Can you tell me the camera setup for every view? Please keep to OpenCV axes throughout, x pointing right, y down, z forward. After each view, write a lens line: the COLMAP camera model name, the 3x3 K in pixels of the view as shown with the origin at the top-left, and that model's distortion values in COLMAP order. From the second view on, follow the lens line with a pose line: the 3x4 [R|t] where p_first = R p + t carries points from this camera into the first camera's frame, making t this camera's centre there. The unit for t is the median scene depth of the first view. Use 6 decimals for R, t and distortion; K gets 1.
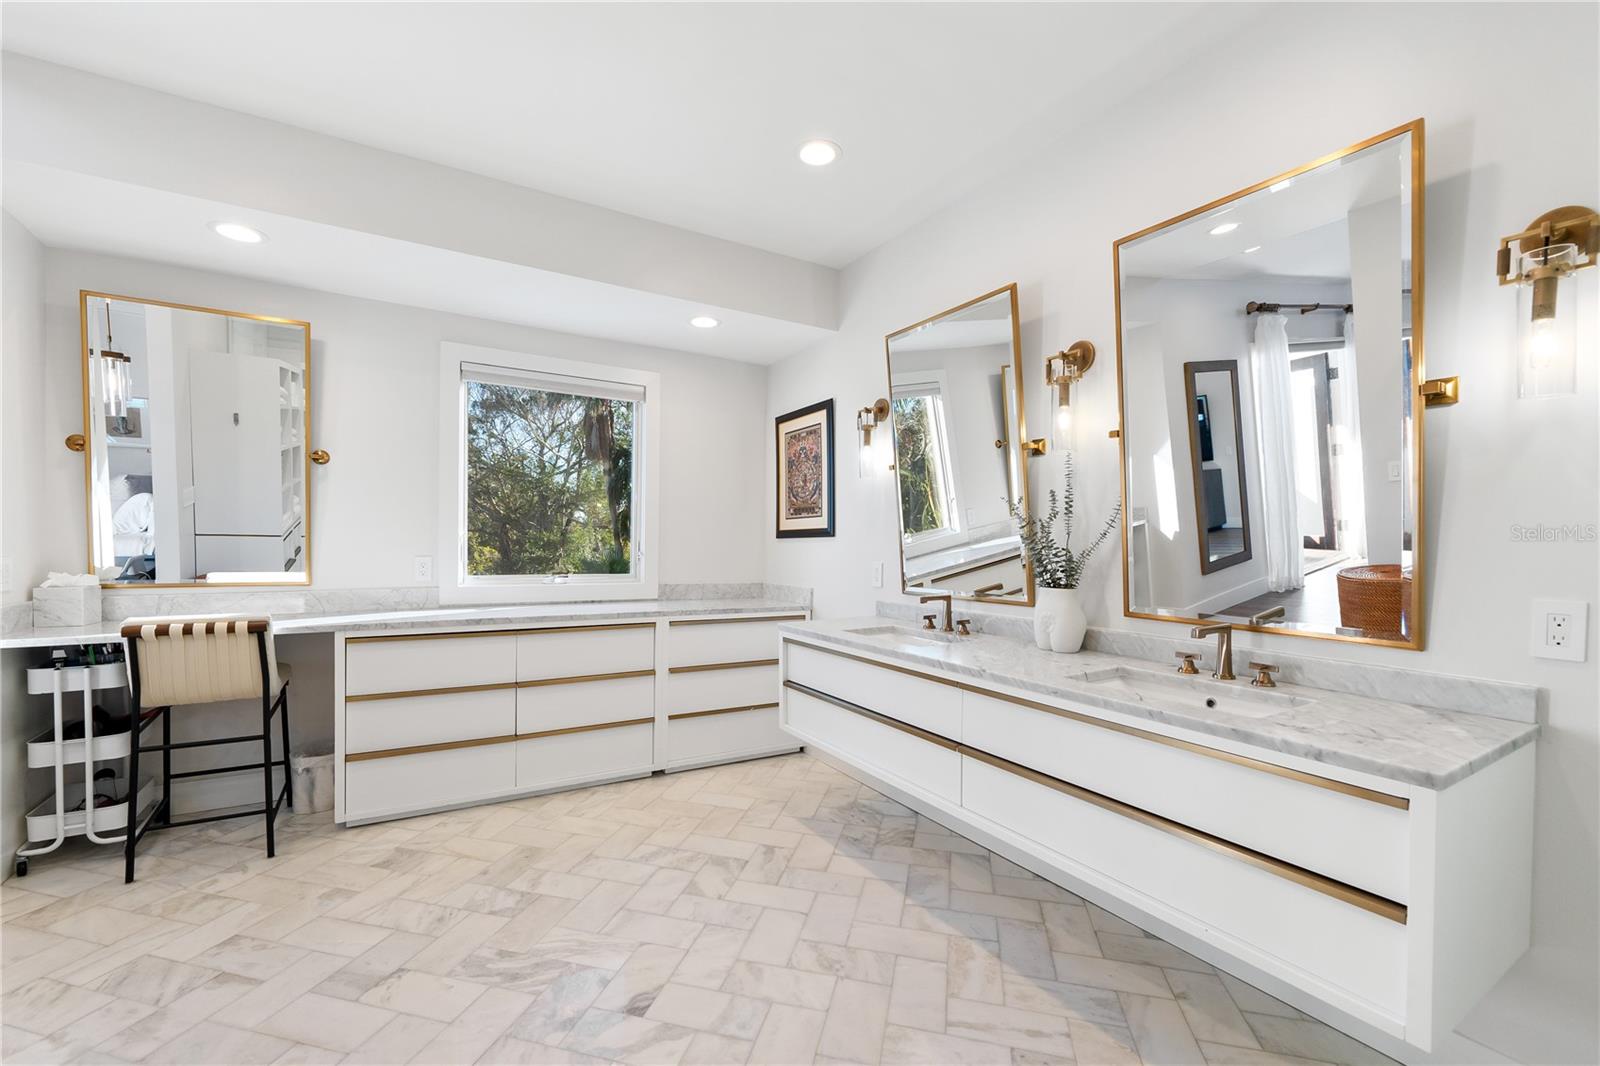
lens RADIAL K [[675.4, 0, 780.2], [0, 675.4, 553.5], [0, 0, 1]] dist [-0.001245, -0.001132]
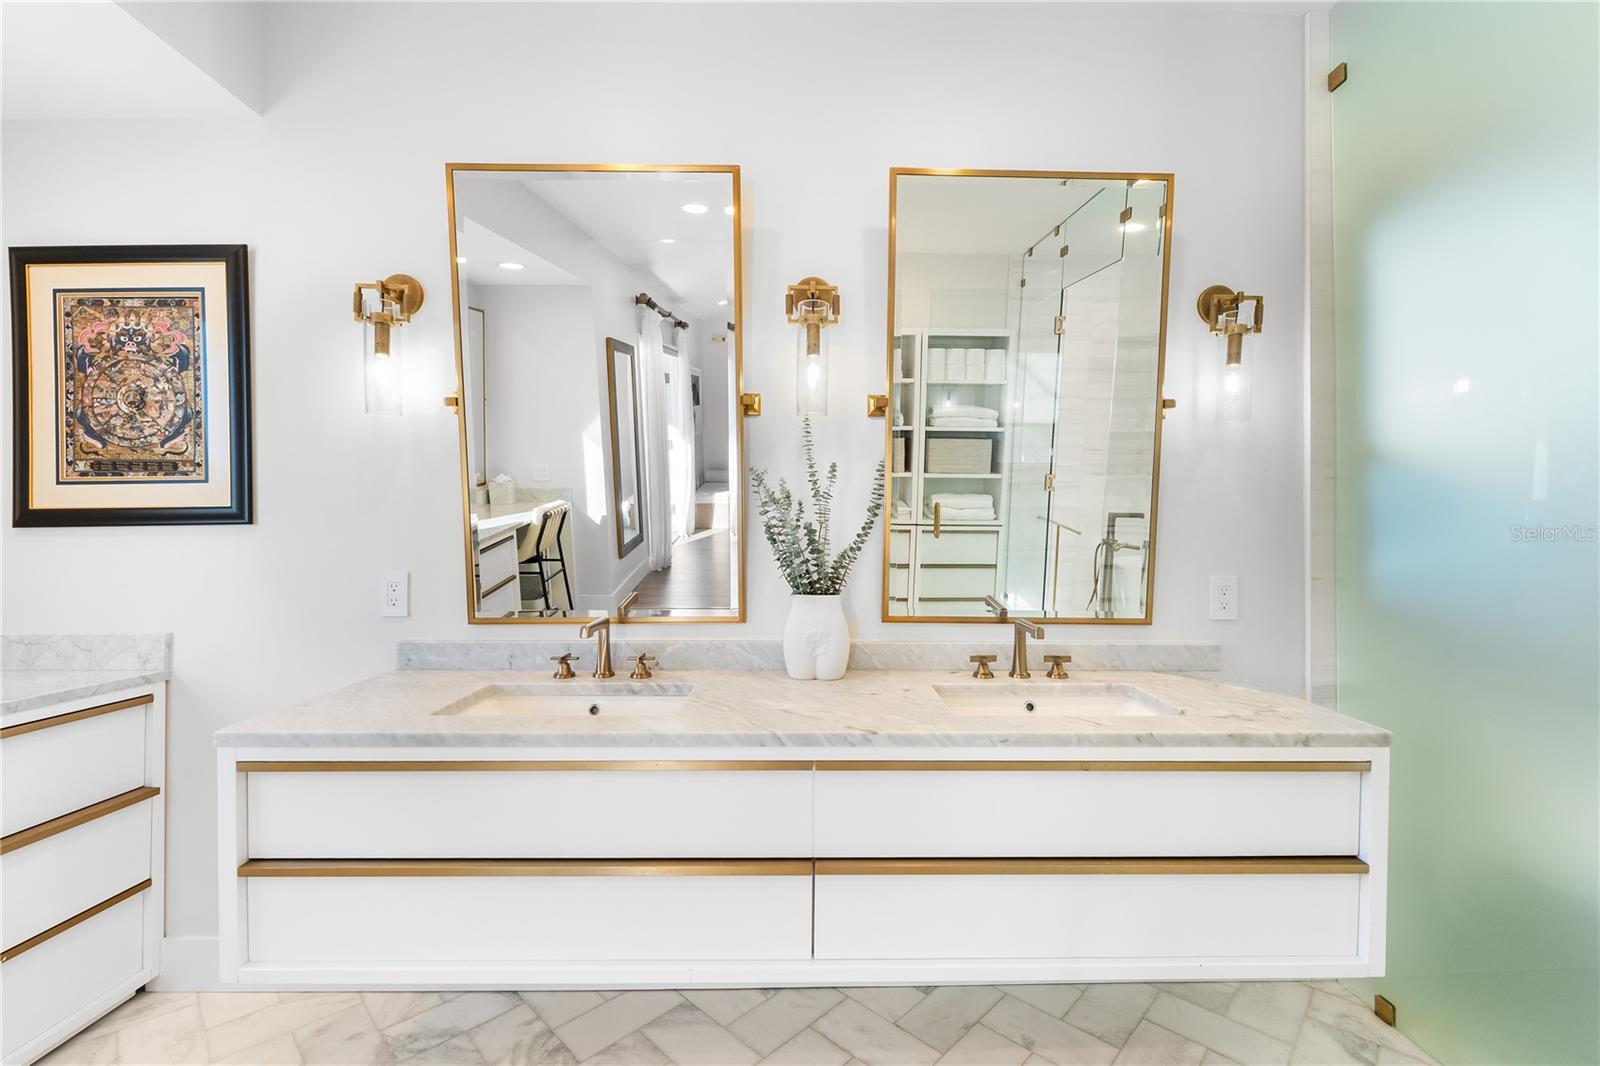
lens RADIAL K [[675.4, 0, 826.1], [0, 675.4, 536.0], [0, 0, 1]] dist [-0.001245, -0.001132]
pose [[0.479749, -0.004719, 0.877393, -0.206948], [0.017814, 0.999832, -0.004363, -0.009121], [-0.877225, 0.017723, 0.479753, 0.532121]]
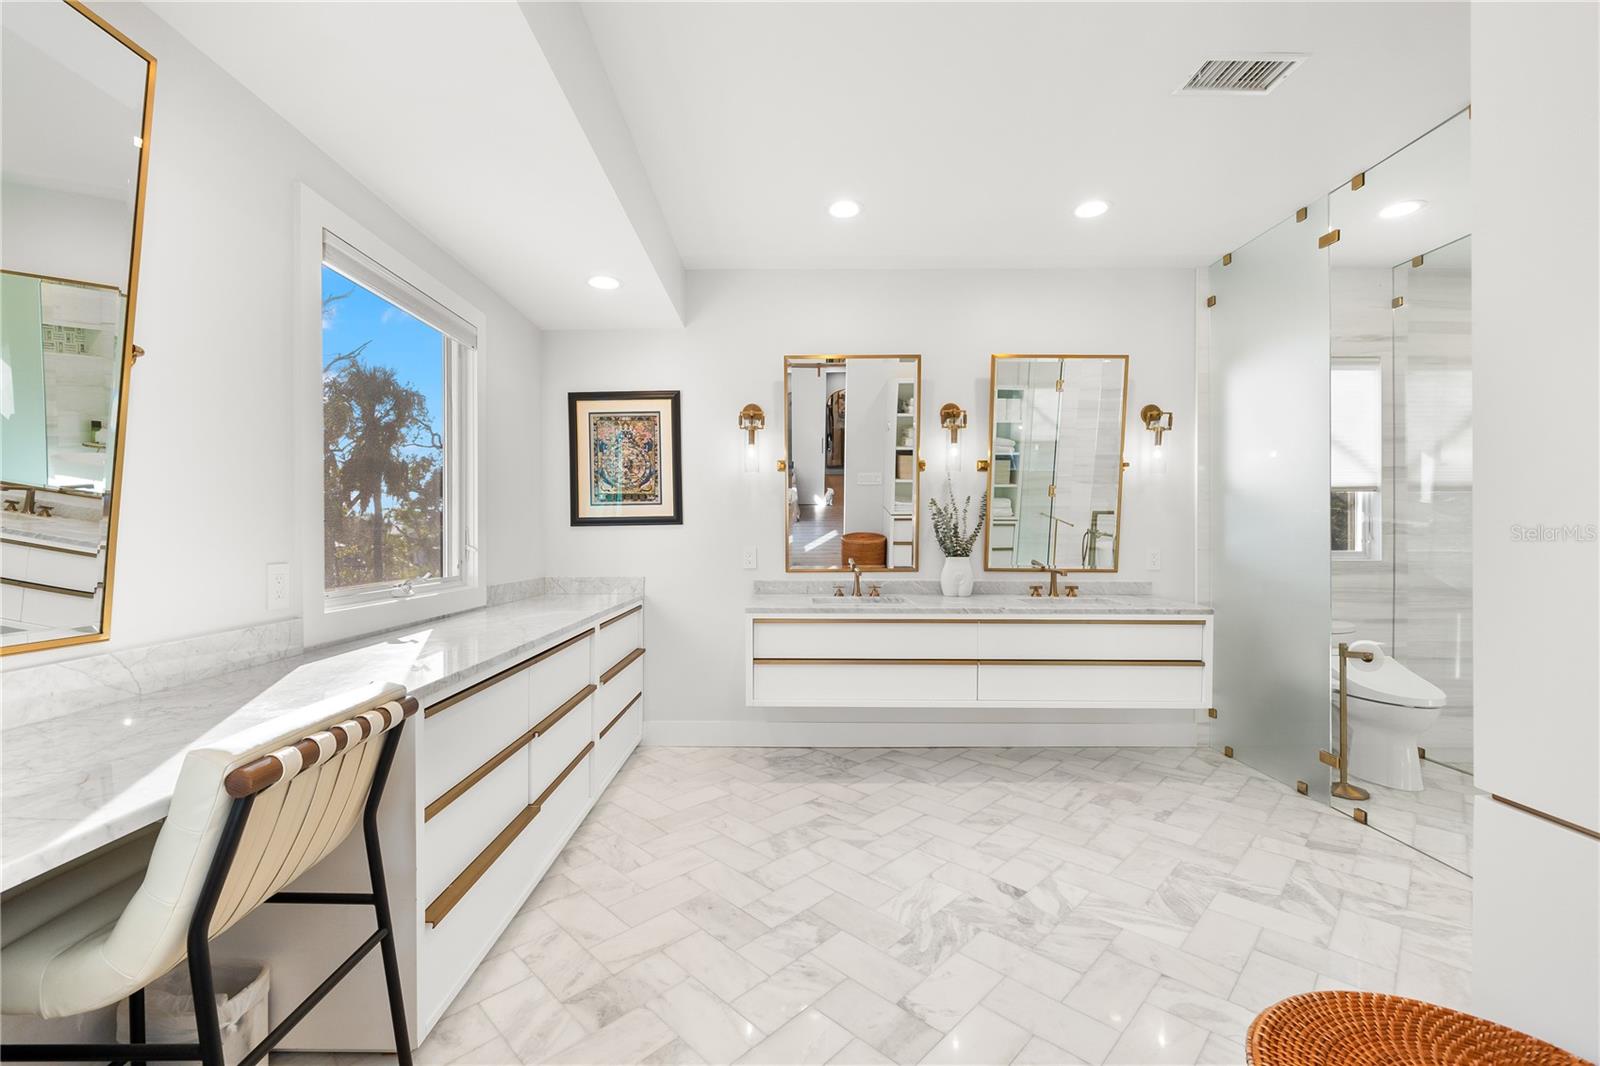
lens RADIAL K [[675.4, 0, 778.5], [0, 675.4, 528.5], [0, 0, 1]] dist [-0.001245, -0.001132]
pose [[0.507230, -0.010678, 0.861745, -1.002656], [0.020044, 0.999799, 0.000591, -0.021820], [-0.861578, 0.016973, 0.507342, 0.467717]]
